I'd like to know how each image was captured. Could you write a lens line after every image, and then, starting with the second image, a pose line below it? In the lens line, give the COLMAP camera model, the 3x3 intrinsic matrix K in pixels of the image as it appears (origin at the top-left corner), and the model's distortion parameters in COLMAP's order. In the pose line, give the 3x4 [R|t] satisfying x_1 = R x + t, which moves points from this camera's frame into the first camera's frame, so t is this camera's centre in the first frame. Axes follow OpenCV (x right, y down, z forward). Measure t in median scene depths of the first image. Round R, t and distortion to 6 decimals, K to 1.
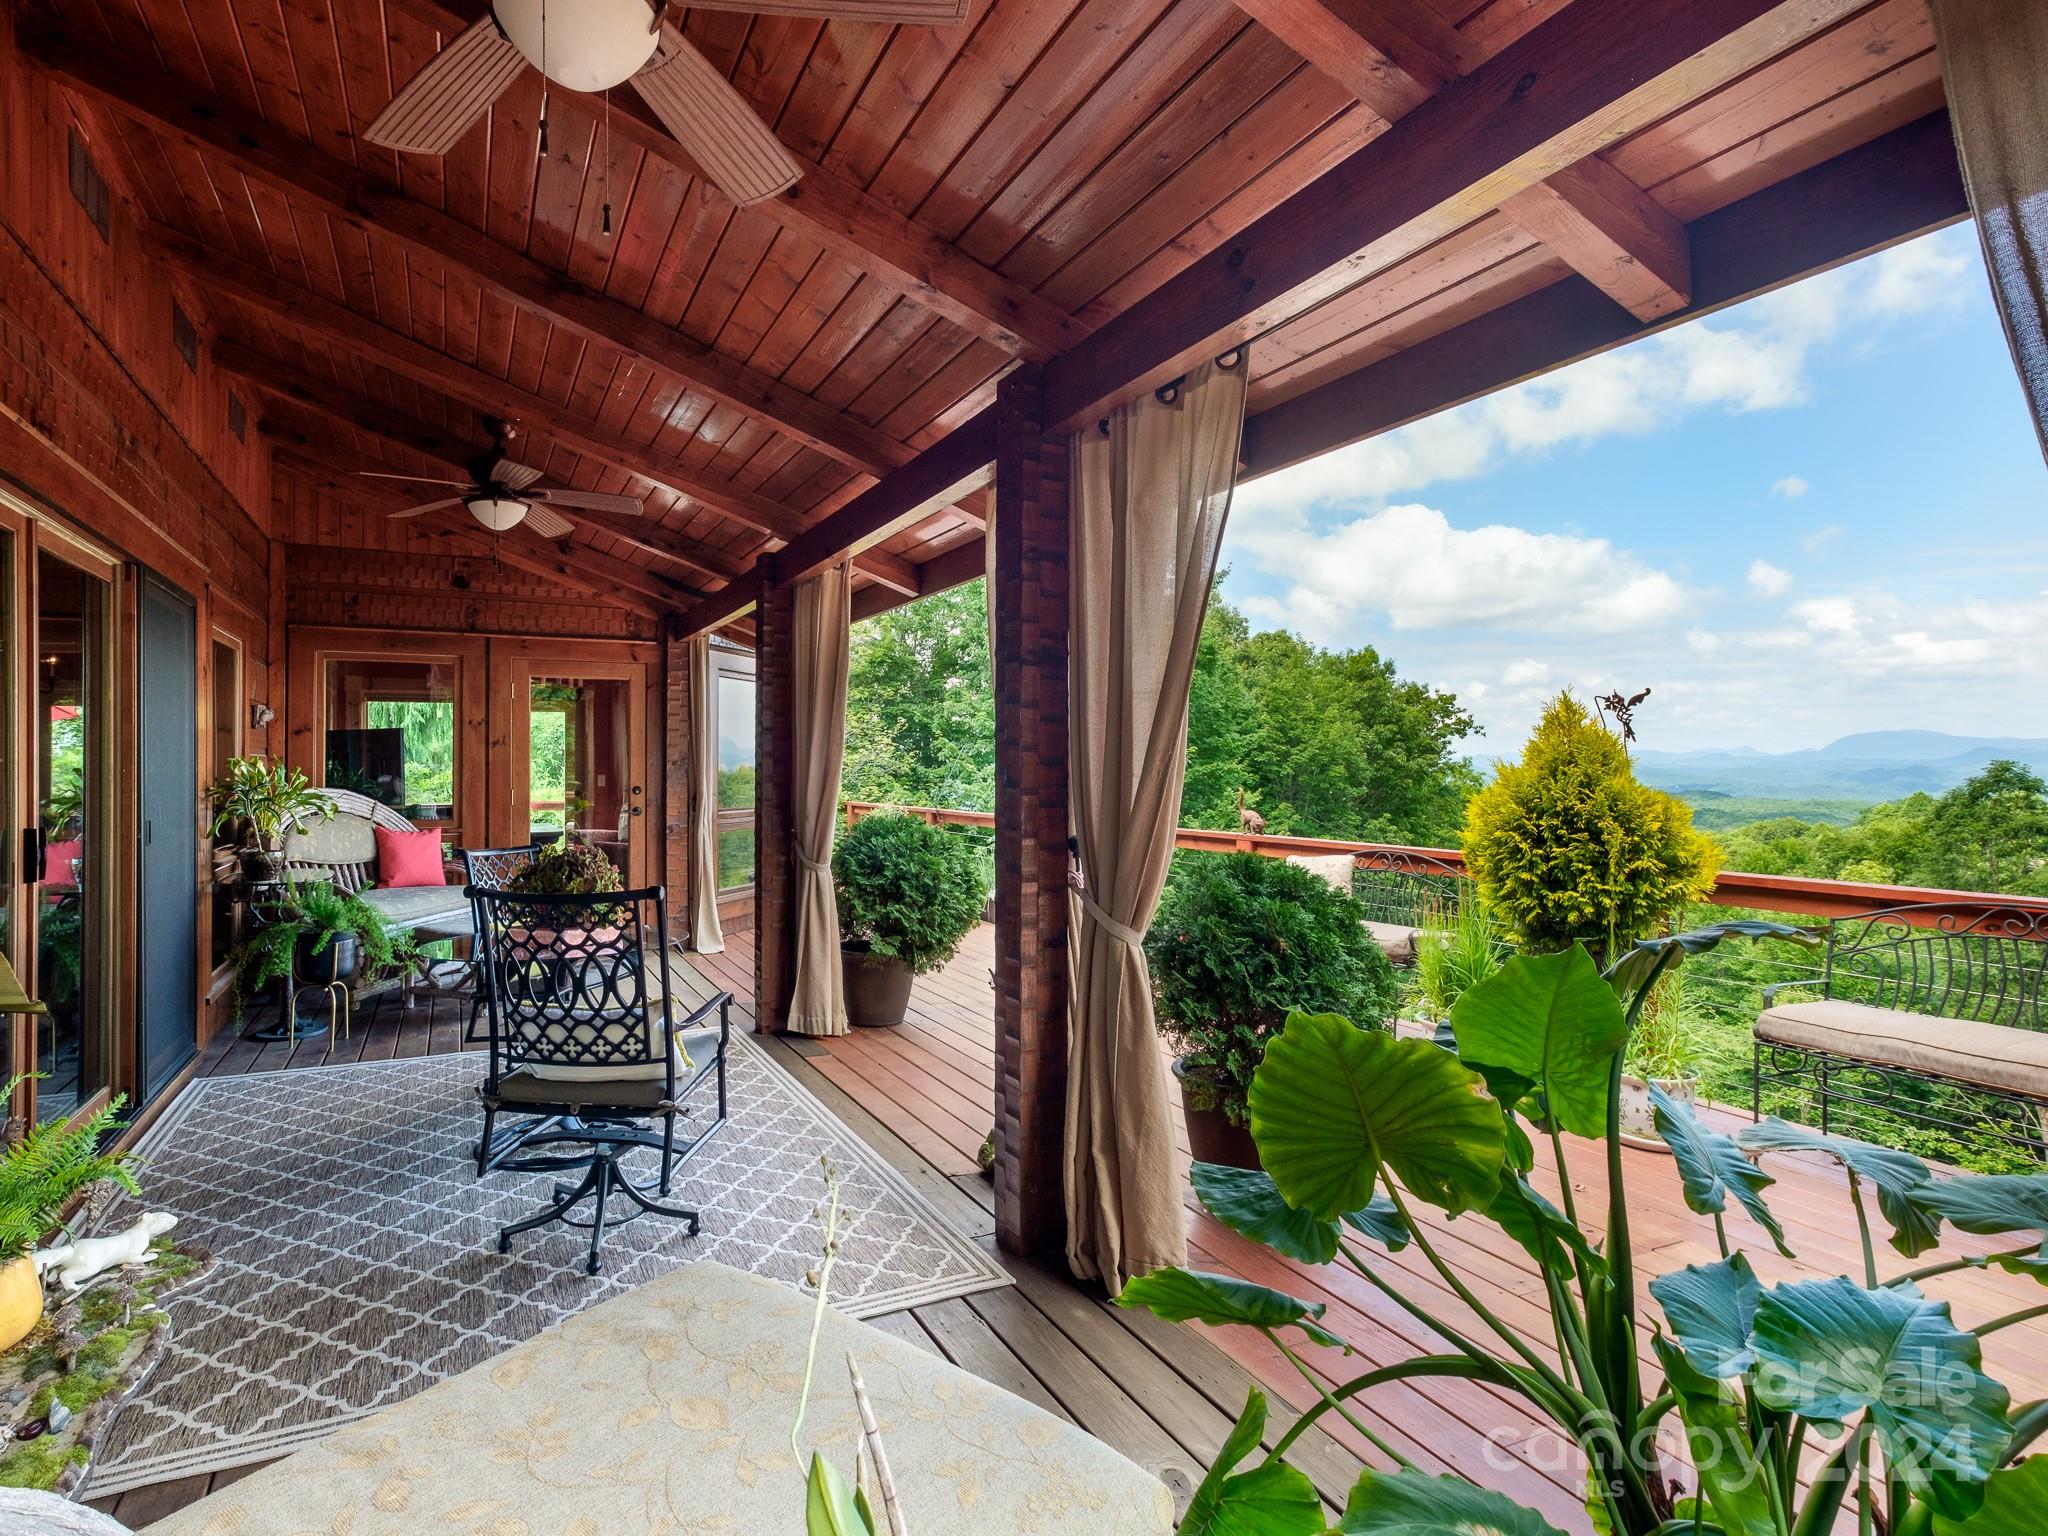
lens RADIAL K [[1039.6, 0, 1024.0], [0, 1039.6, 768.0], [0, 0, 1]] dist [0.013201, 0.000027]
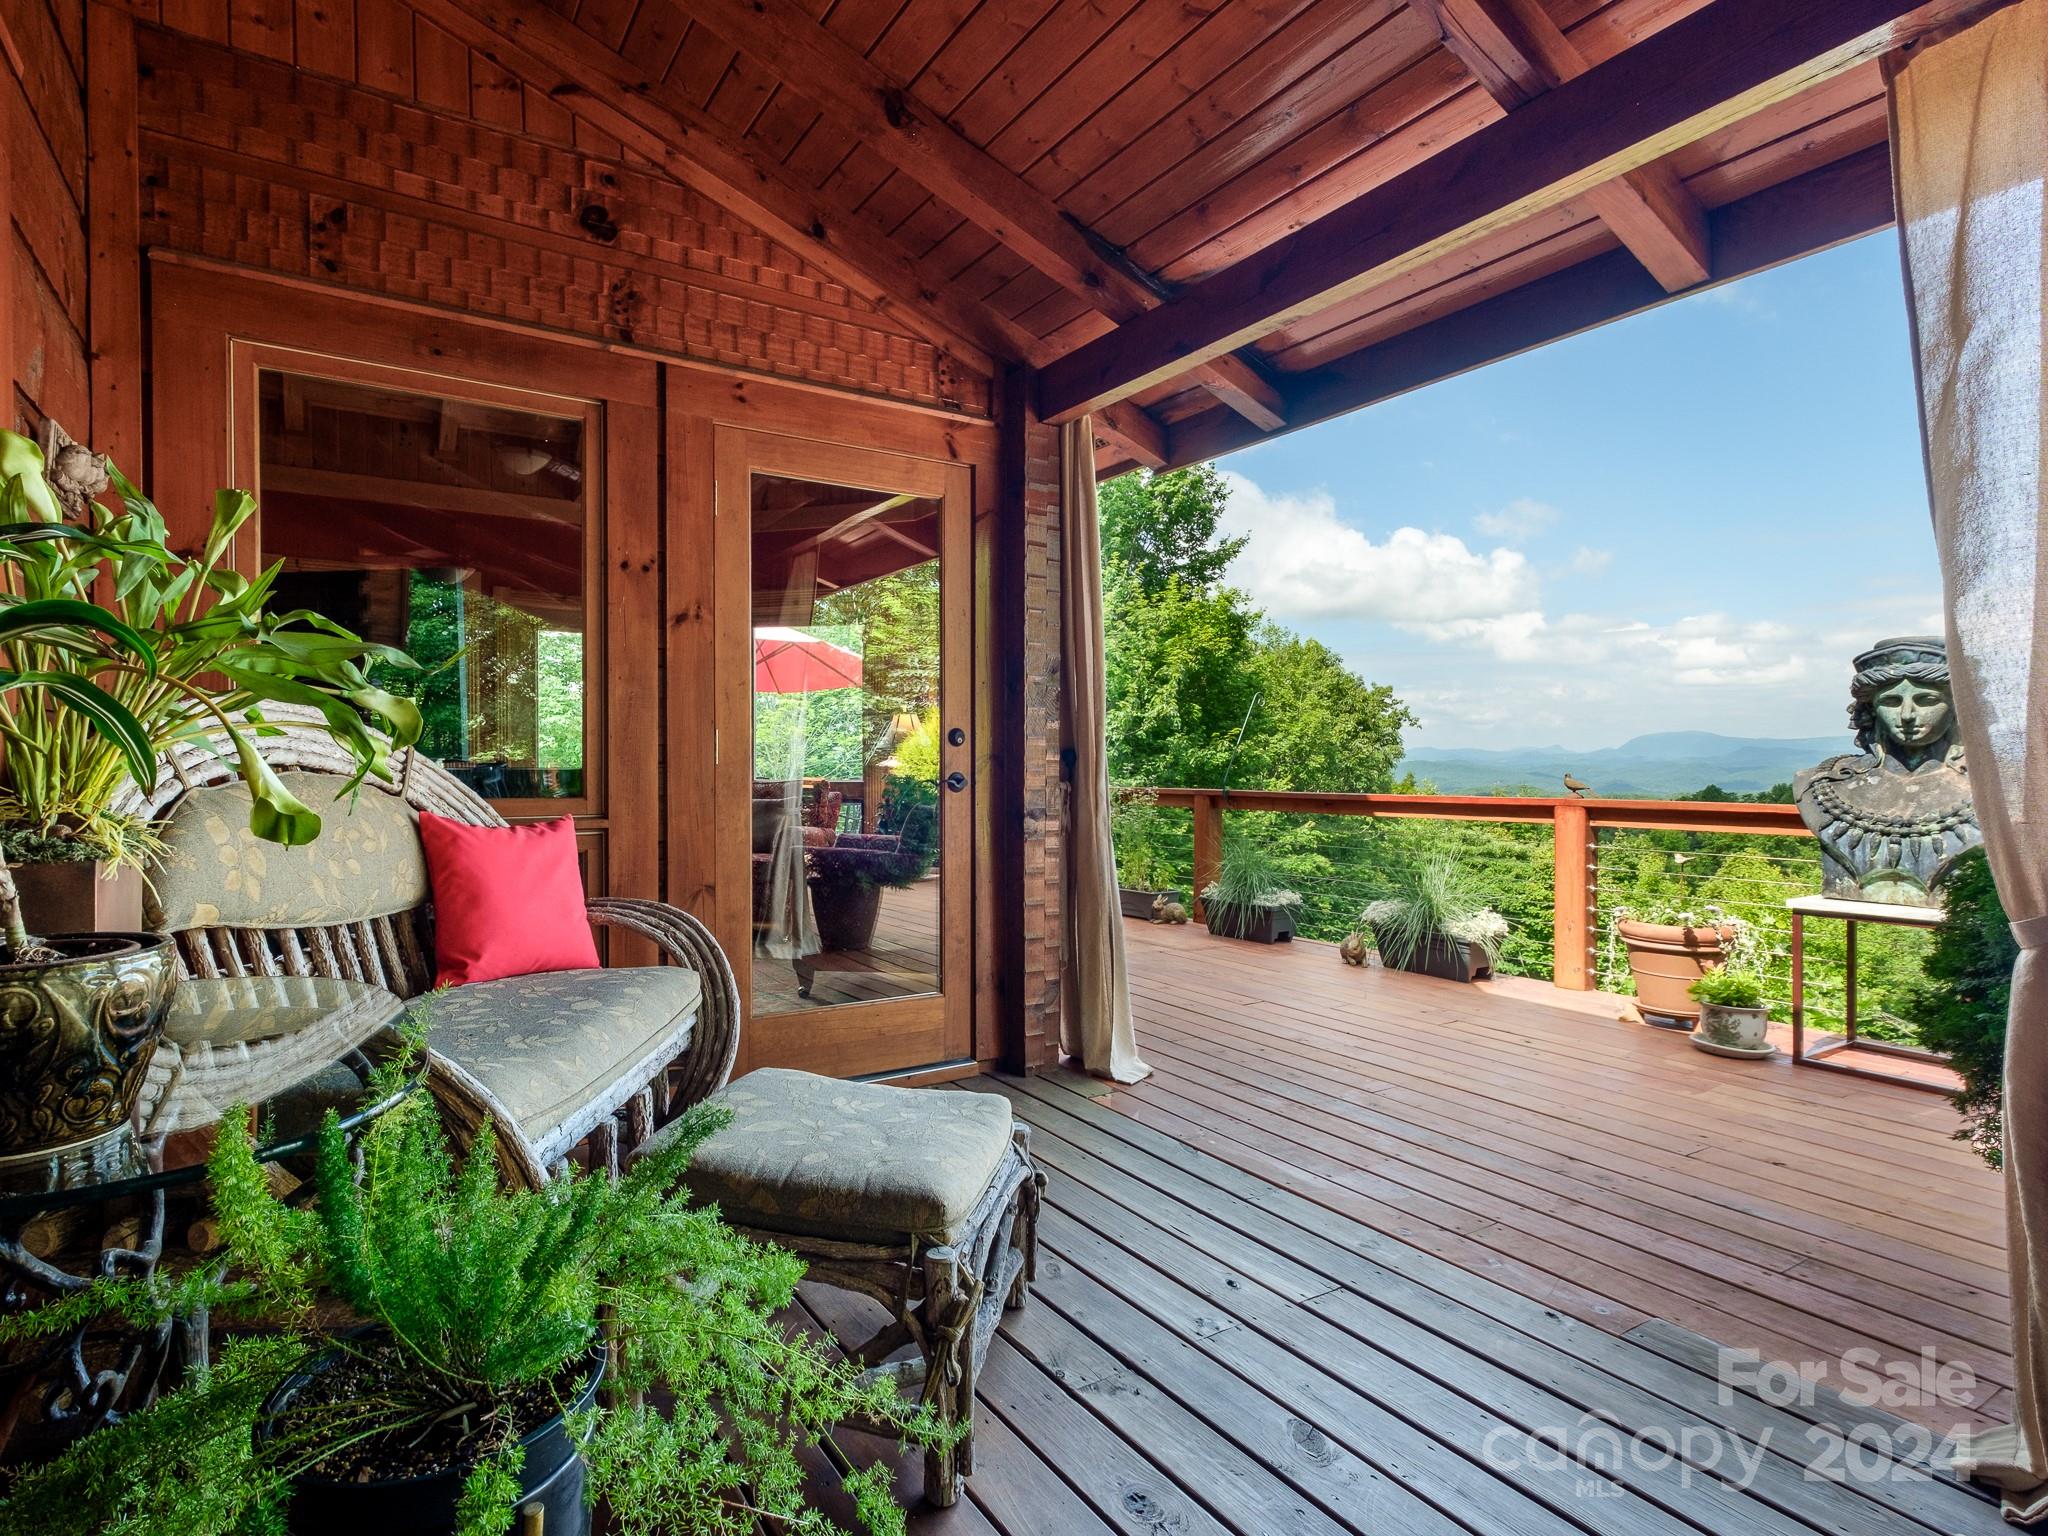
lens RADIAL K [[1027.7, 0, 1024.0], [0, 1027.7, 768.0], [0, 0, 1]] dist [0.019085, -0.000397]
pose [[0.995717, -0.000811, 0.092452, -0.408053], [0.000328, 0.999986, 0.005233, 0.034964], [-0.092455, -0.005180, 0.995703, 0.572868]]
